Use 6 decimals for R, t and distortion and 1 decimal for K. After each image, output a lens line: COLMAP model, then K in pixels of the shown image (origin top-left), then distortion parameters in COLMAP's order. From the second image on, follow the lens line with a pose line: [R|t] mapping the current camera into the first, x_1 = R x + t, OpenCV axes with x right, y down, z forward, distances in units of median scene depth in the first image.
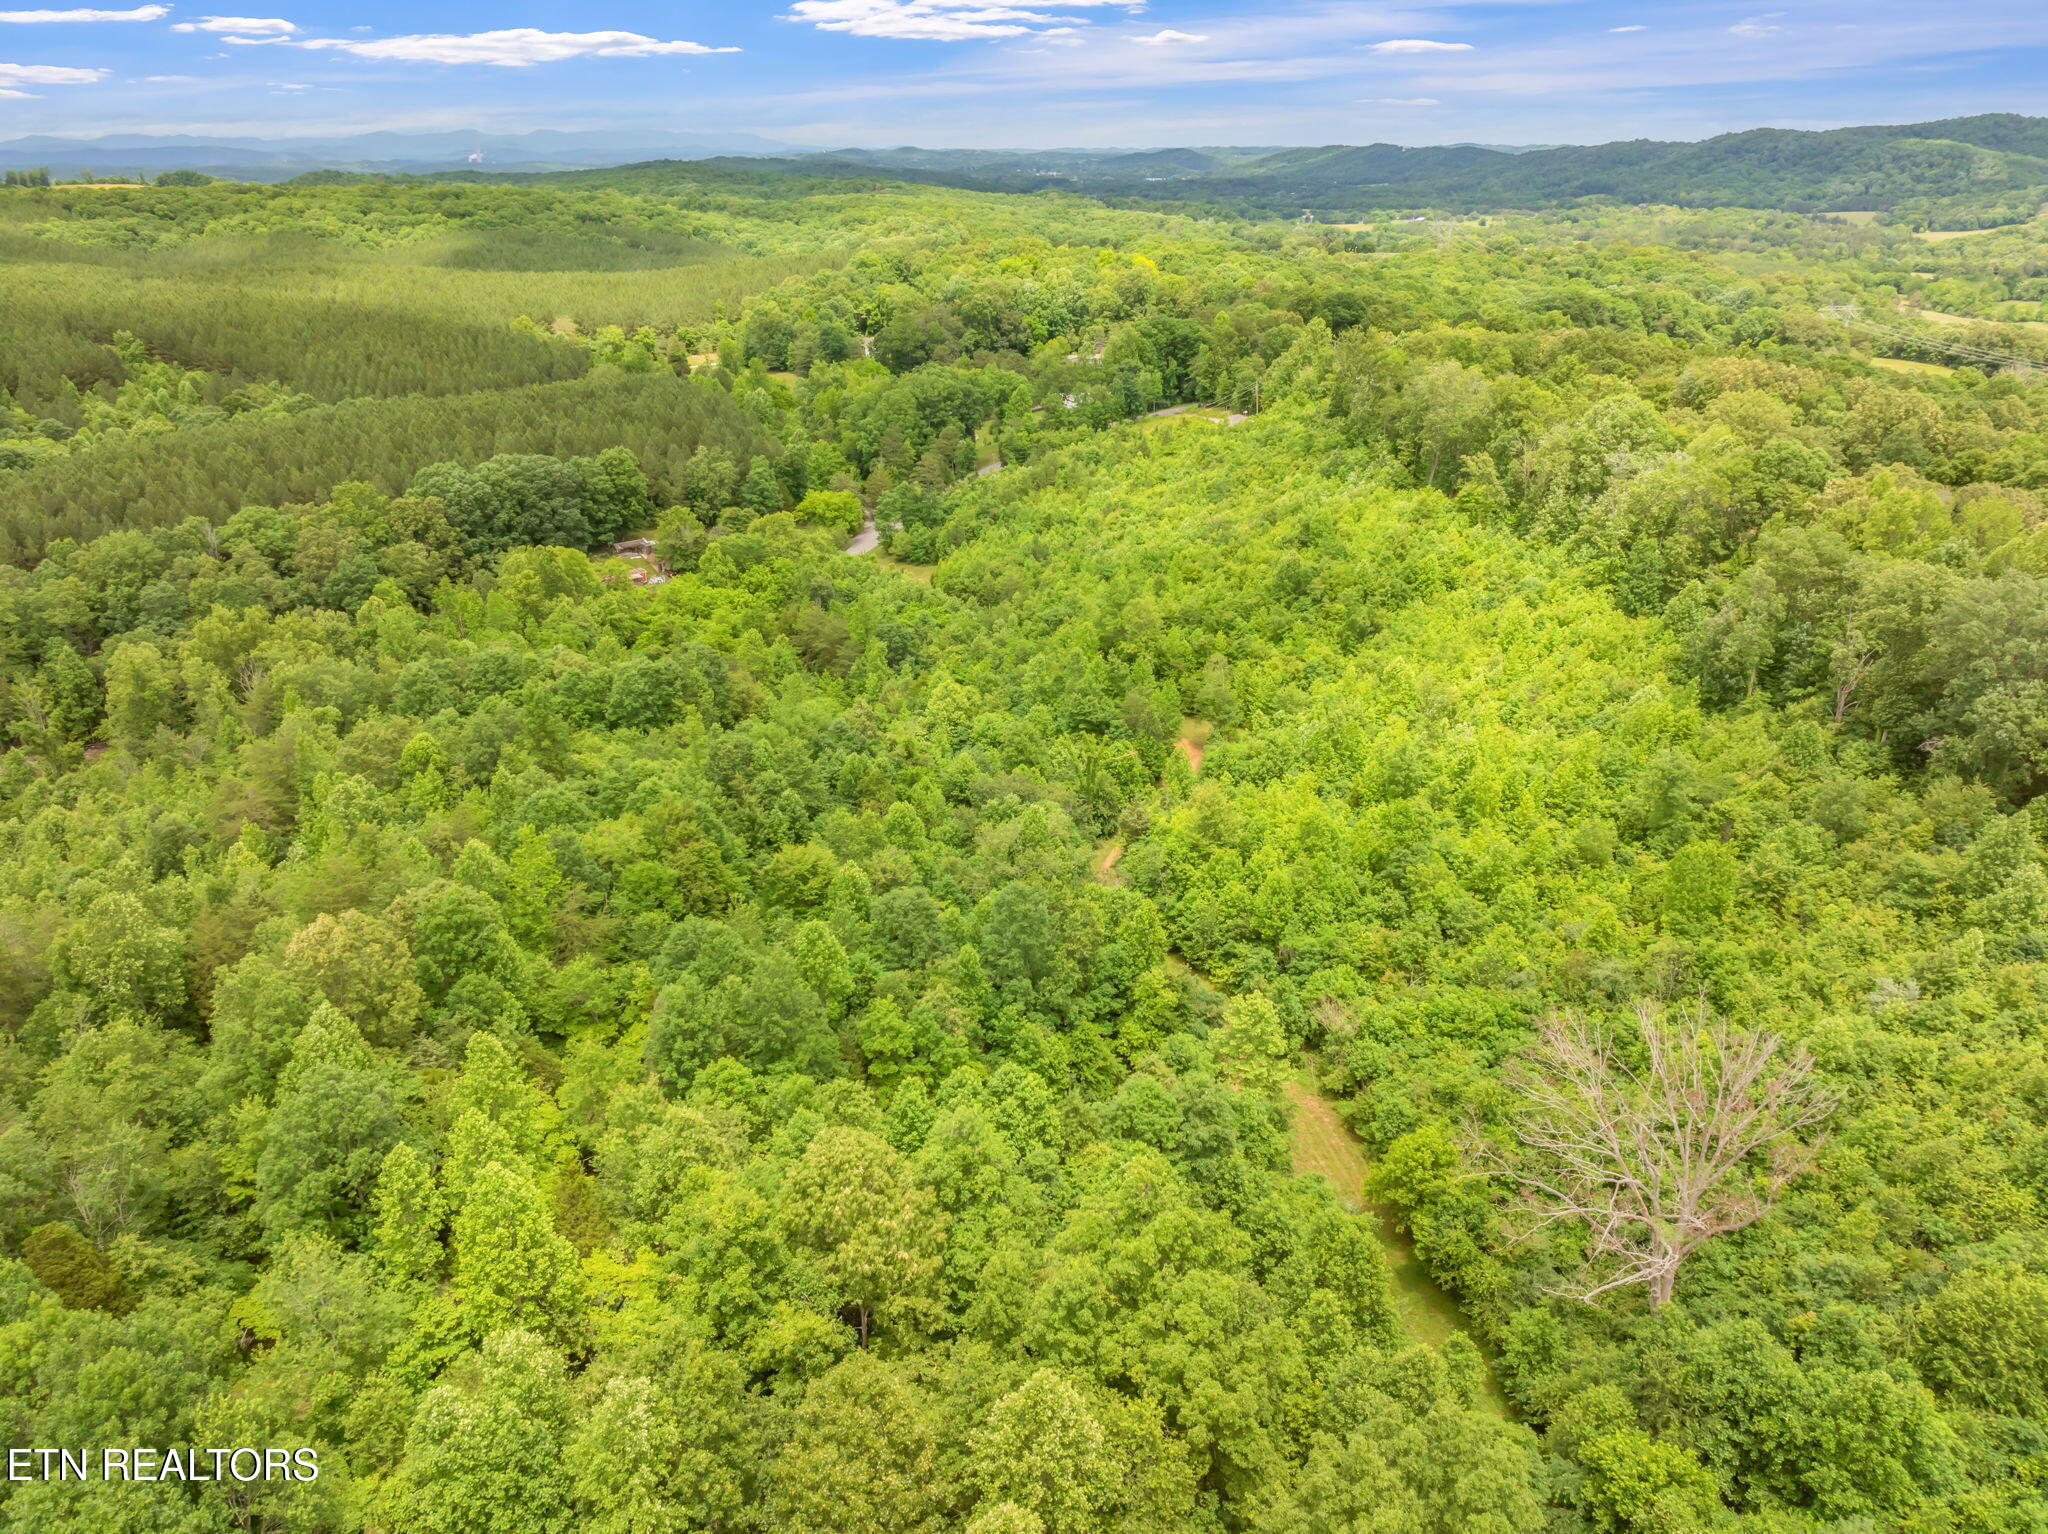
lens RADIAL K [[1437.5, 0, 1034.7], [0, 1437.5, 745.0], [0, 0, 1]] dist [-0.041346, 0.004378]
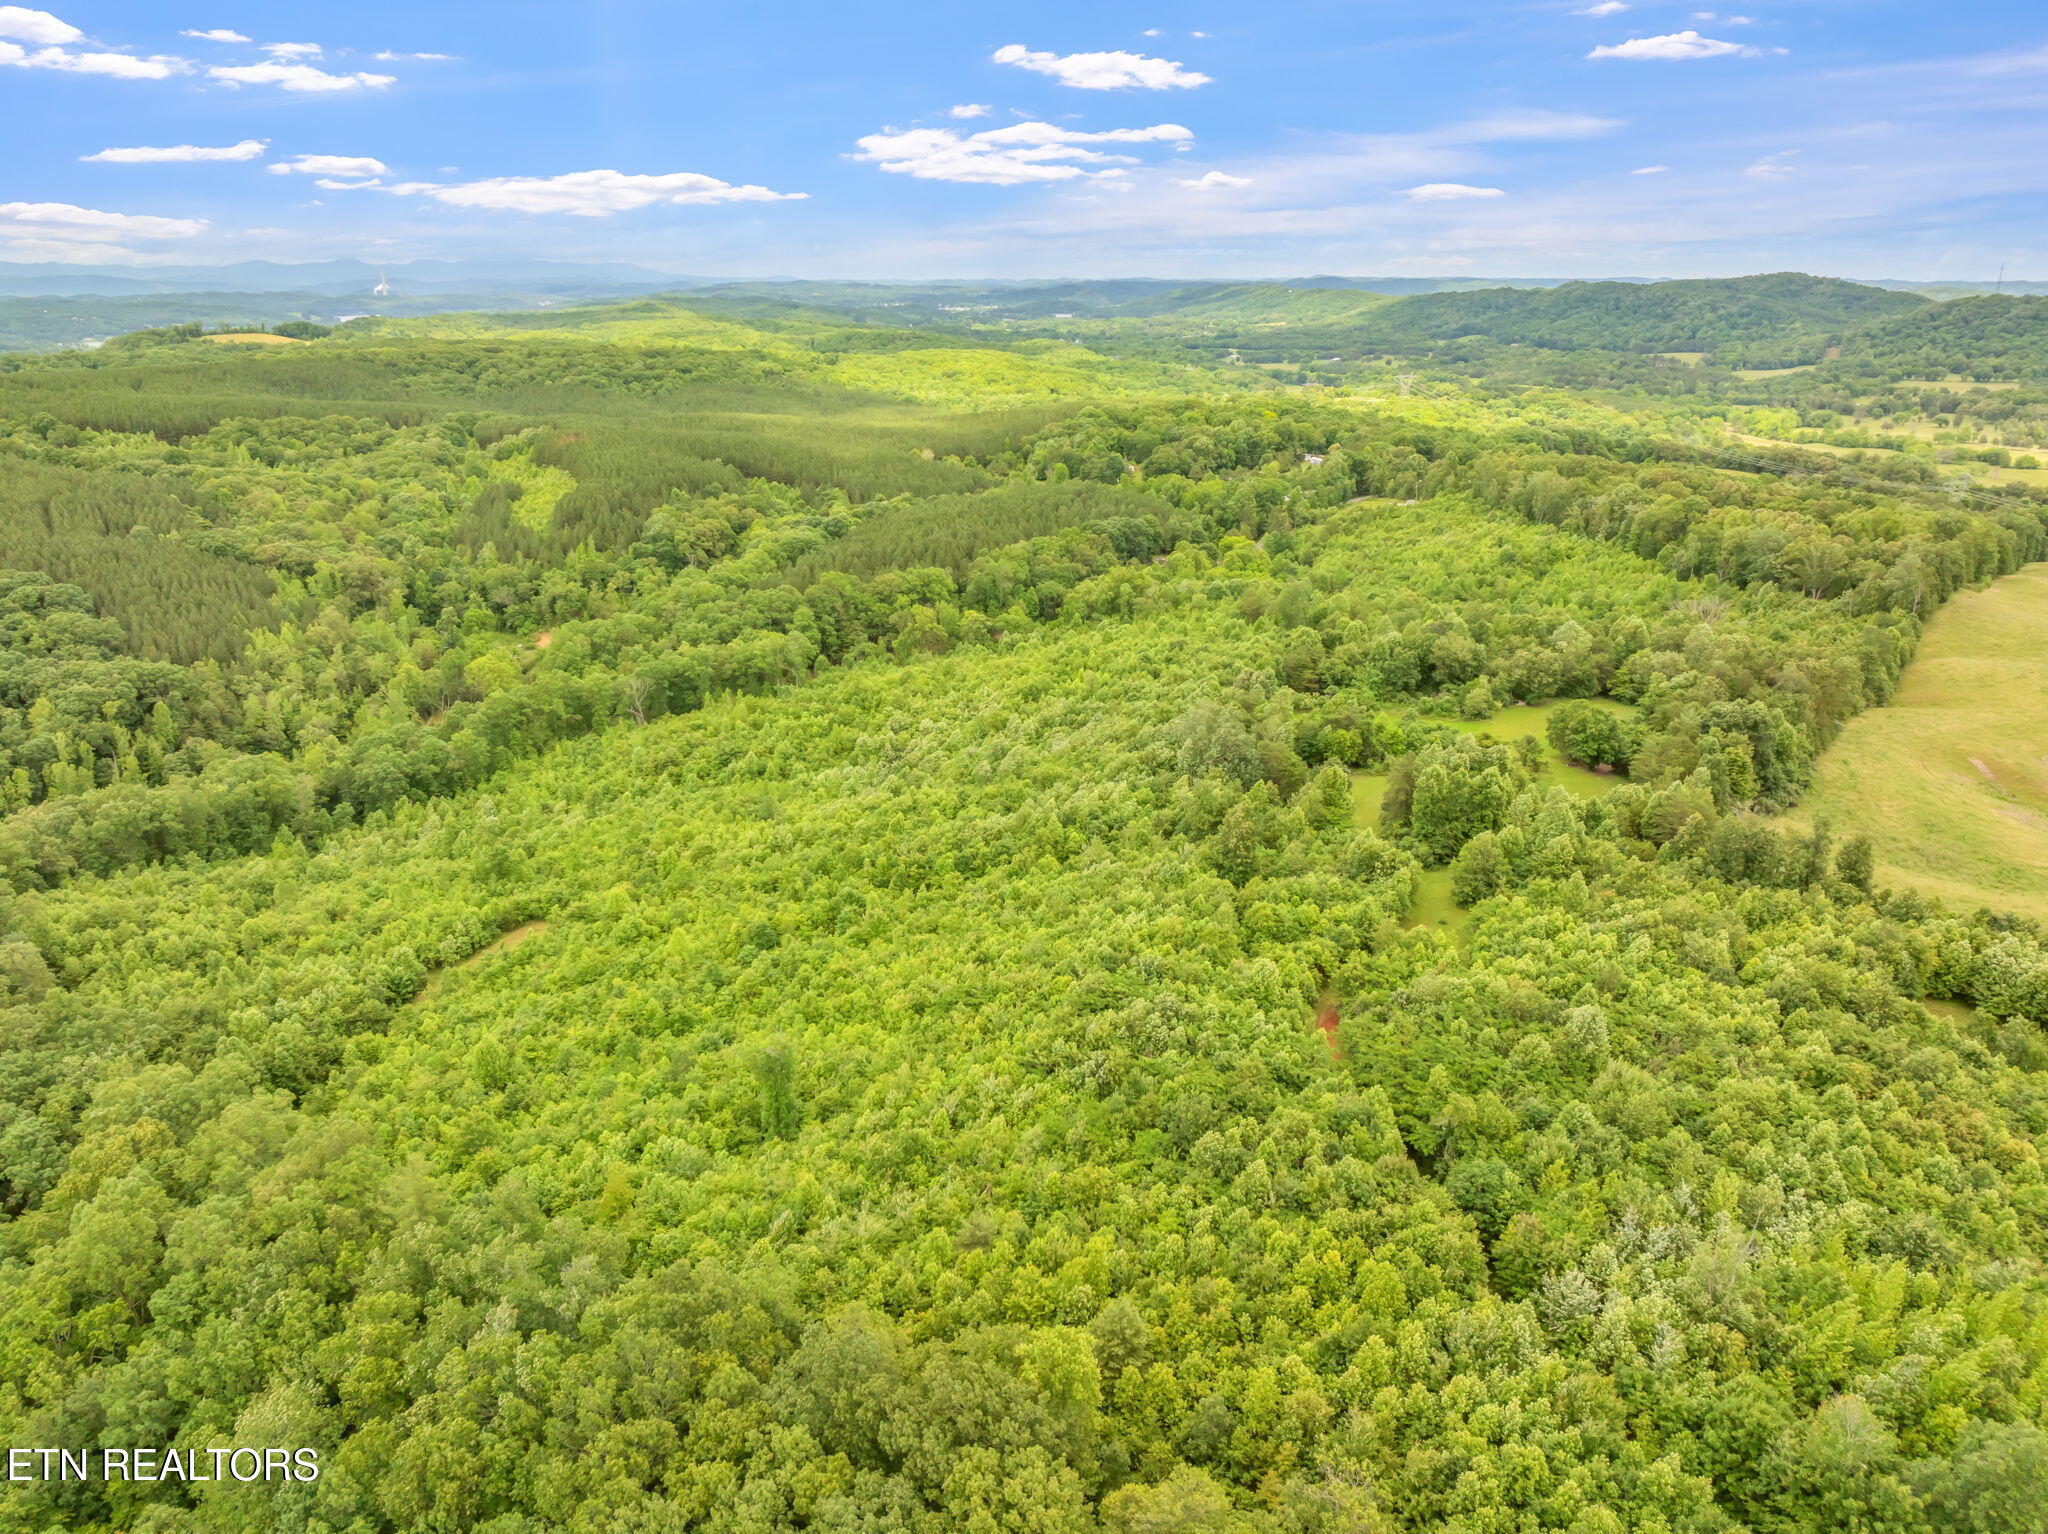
lens RADIAL K [[1437.5, 0, 1034.7], [0, 1437.5, 745.0], [0, 0, 1]] dist [-0.041346, 0.004378]
pose [[0.996113, -0.023424, 0.084907, -0.520987], [0.030061, 0.996520, -0.077744, 0.230853], [-0.082790, 0.079994, 0.993351, -0.843231]]
